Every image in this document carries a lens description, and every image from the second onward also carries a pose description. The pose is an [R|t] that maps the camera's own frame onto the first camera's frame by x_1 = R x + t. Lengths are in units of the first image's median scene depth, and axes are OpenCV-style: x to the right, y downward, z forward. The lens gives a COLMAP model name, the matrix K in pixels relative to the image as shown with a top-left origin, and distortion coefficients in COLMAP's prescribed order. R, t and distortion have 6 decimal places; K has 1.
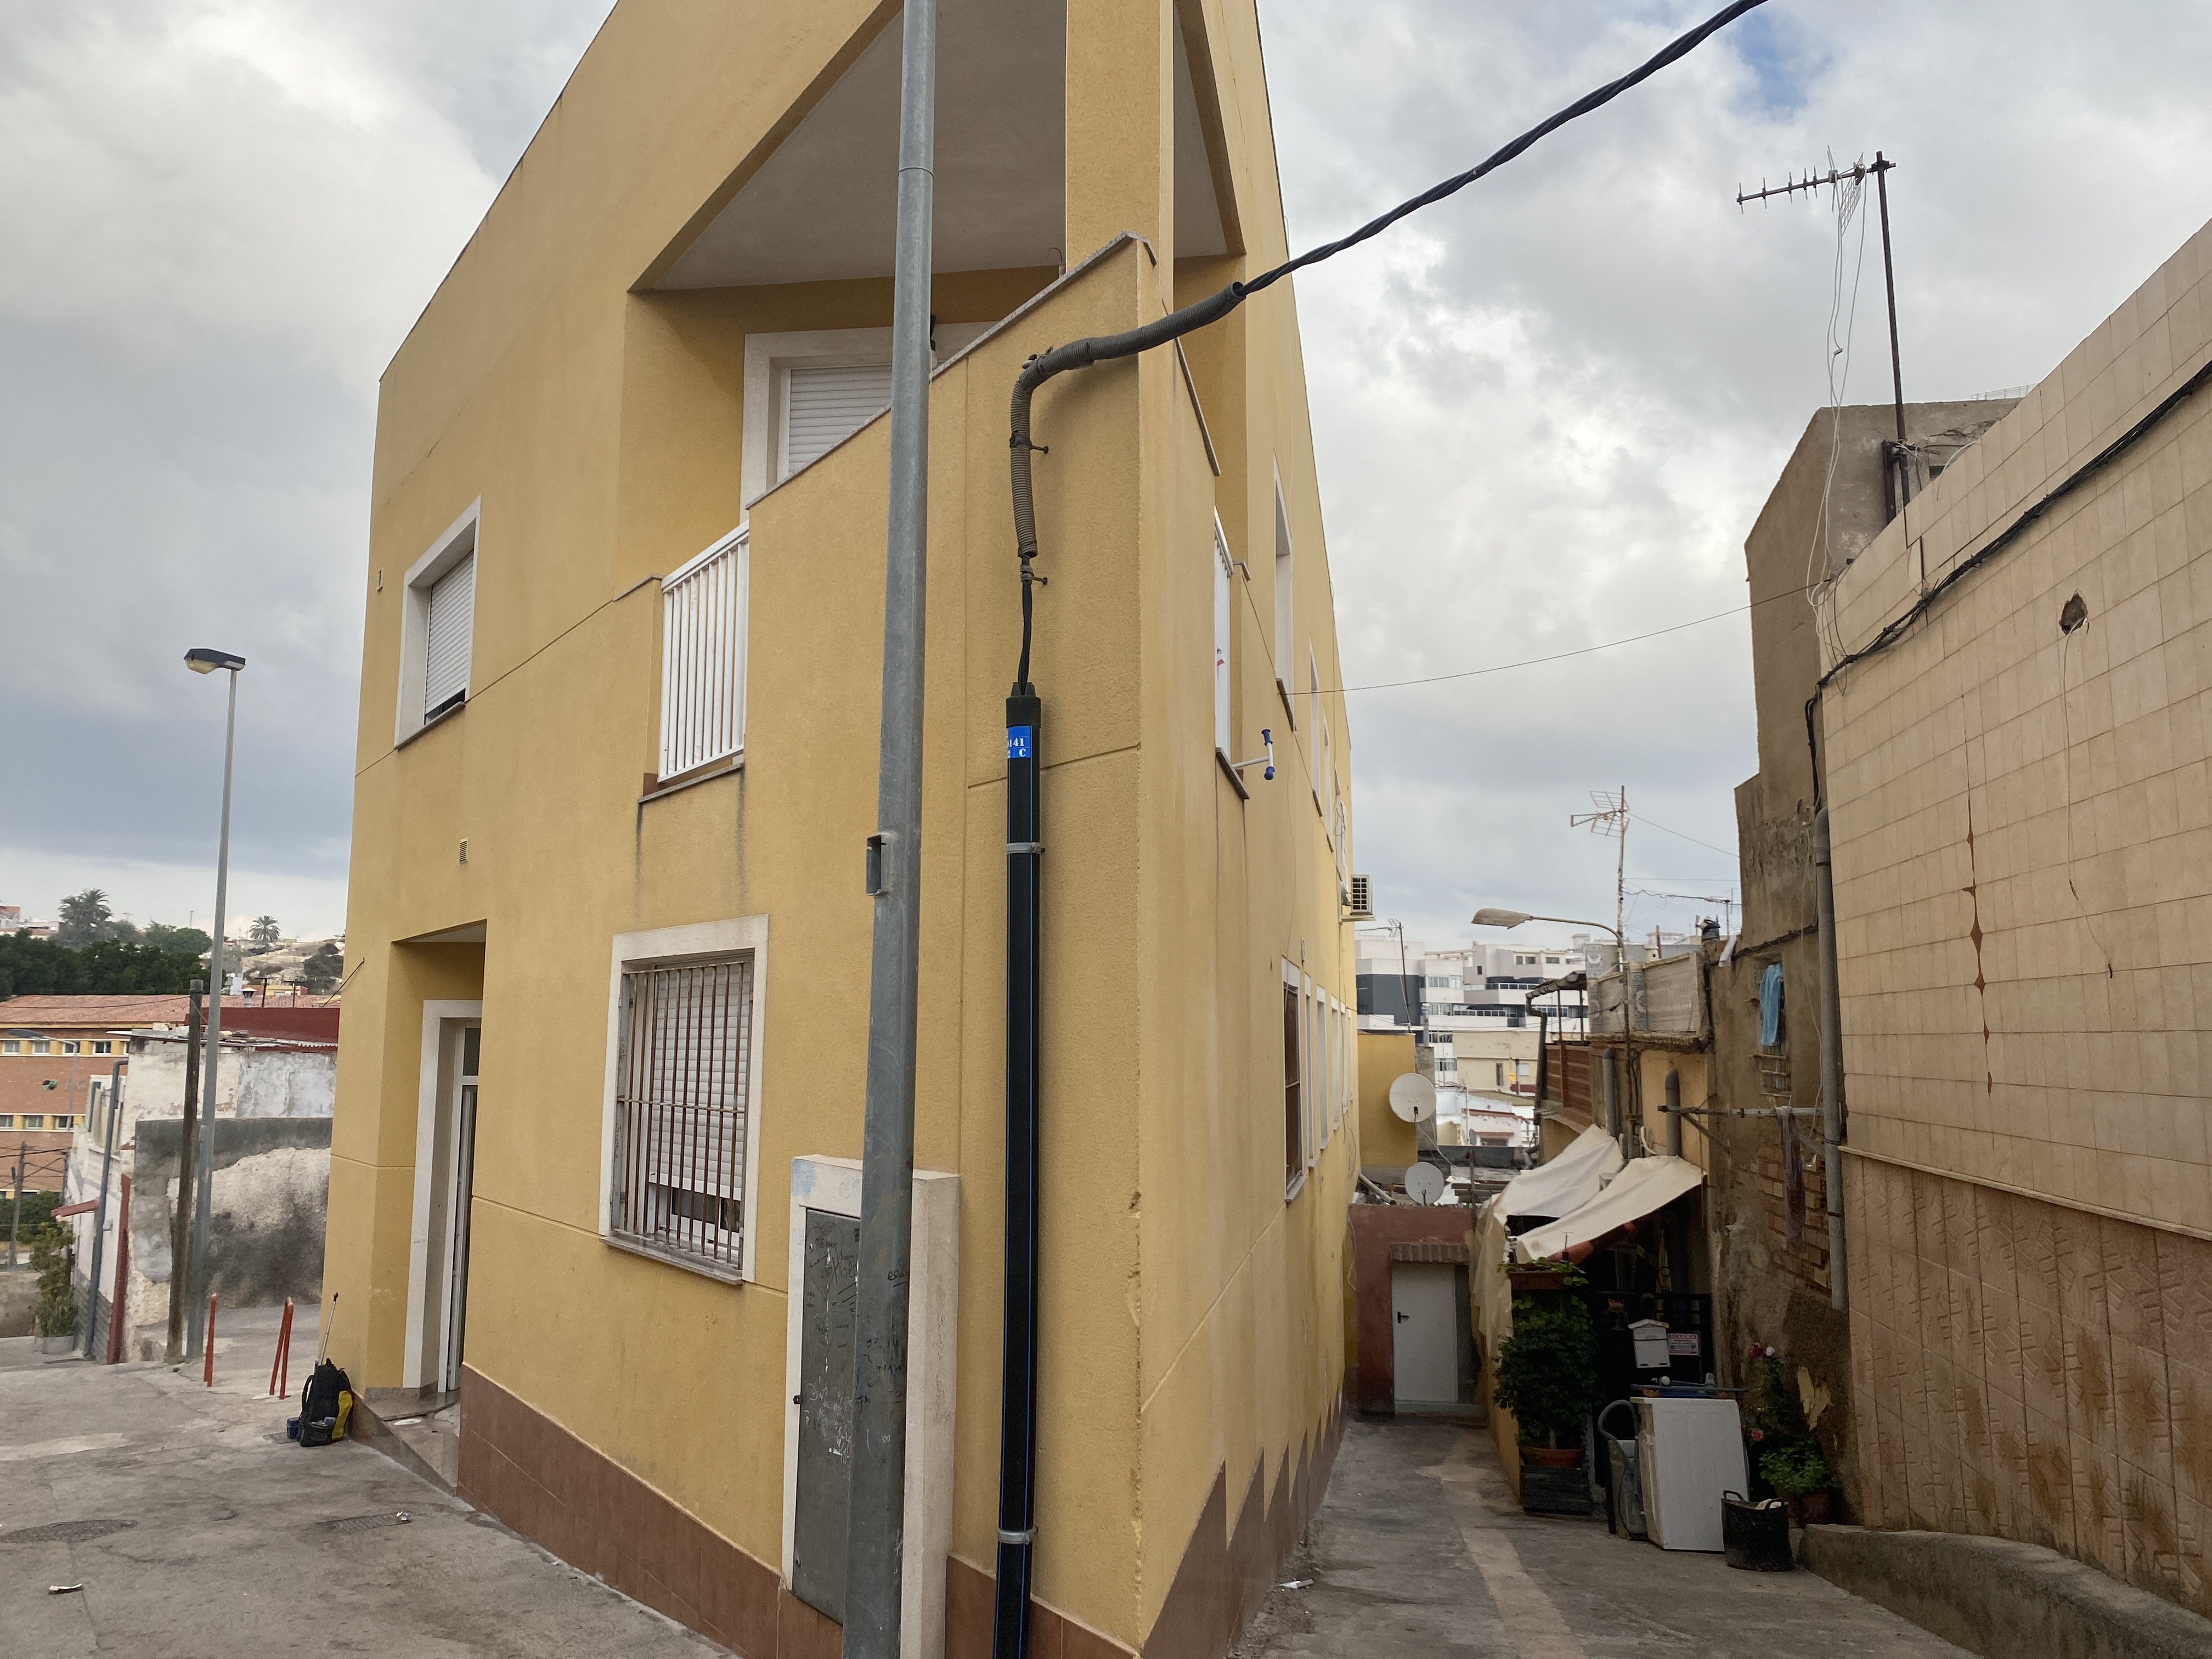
lens RADIAL K [[1647.3, 0, 1091.7], [0, 1647.3, 815.3], [0, 0, 1]] dist [0.024603, -0.034342]
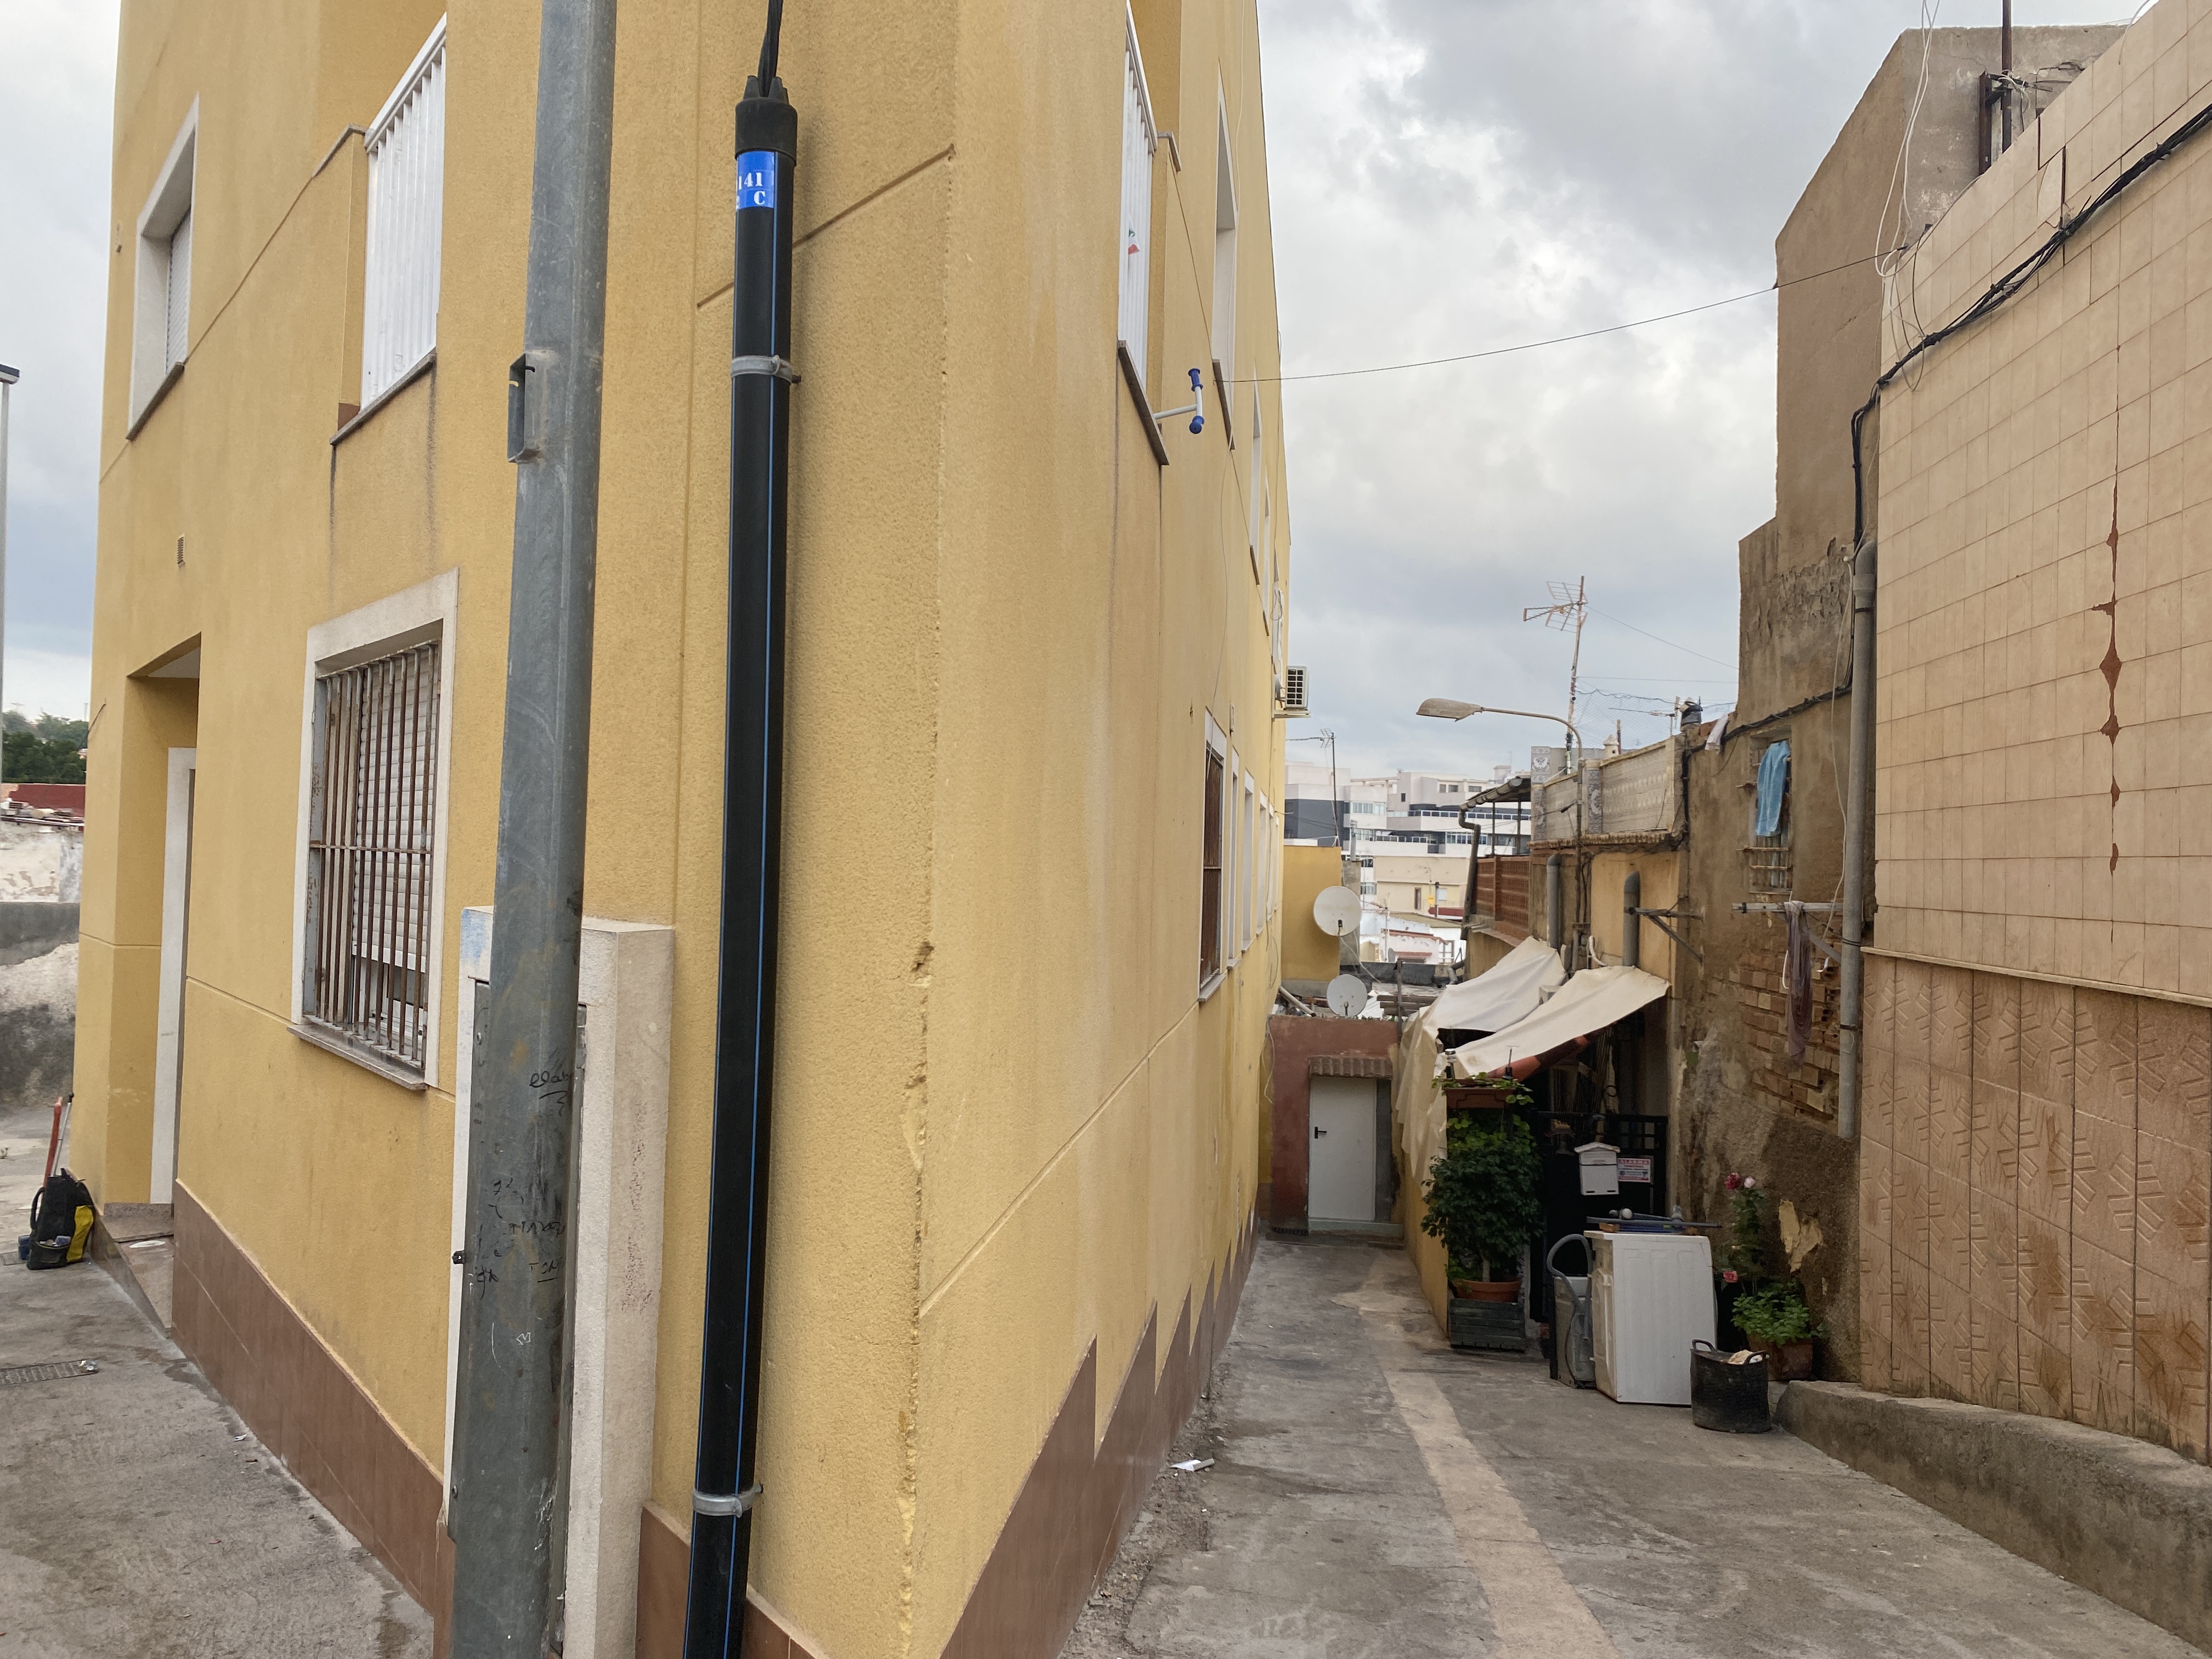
lens RADIAL K [[1647.3, 0, 1109.2], [0, 1647.3, 825.6], [0, 0, 1]] dist [0.024603, -0.034342]
pose [[0.998270, 0.023005, 0.054110, 0.030157], [-0.029050, 0.993089, 0.113711, 0.062126], [-0.051120, -0.115087, 0.992039, 0.223086]]
